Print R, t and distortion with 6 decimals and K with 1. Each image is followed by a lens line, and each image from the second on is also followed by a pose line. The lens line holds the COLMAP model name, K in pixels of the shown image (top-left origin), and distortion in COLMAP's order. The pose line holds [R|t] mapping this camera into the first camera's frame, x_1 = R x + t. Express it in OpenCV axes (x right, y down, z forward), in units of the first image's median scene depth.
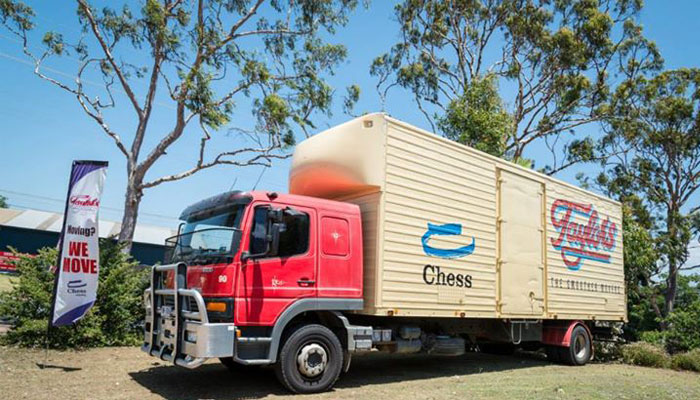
lens RADIAL K [[480.9, 0, 350.2], [0, 480.9, 226.1], [0, 0, 1]] dist [0.001663, 0.000882]
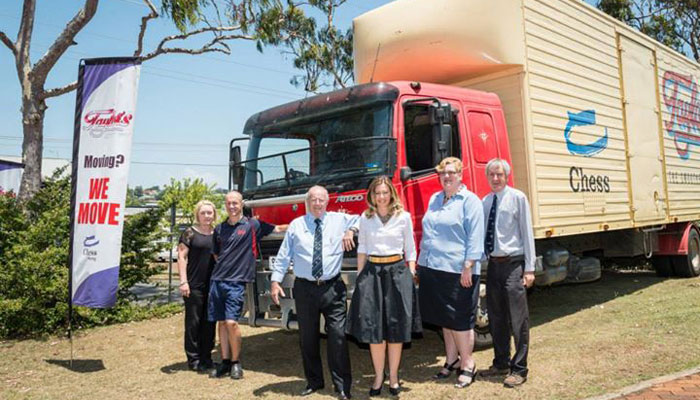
lens RADIAL K [[647.2, 0, 350.0], [0, 647.2, 200.0], [0, 0, 1]] dist [-0.015592, -0.014859]
pose [[0.984333, -0.096286, 0.147706, -0.310352], [0.079668, 0.990215, 0.114578, -0.010813], [-0.157293, -0.101015, 0.982372, 0.047532]]
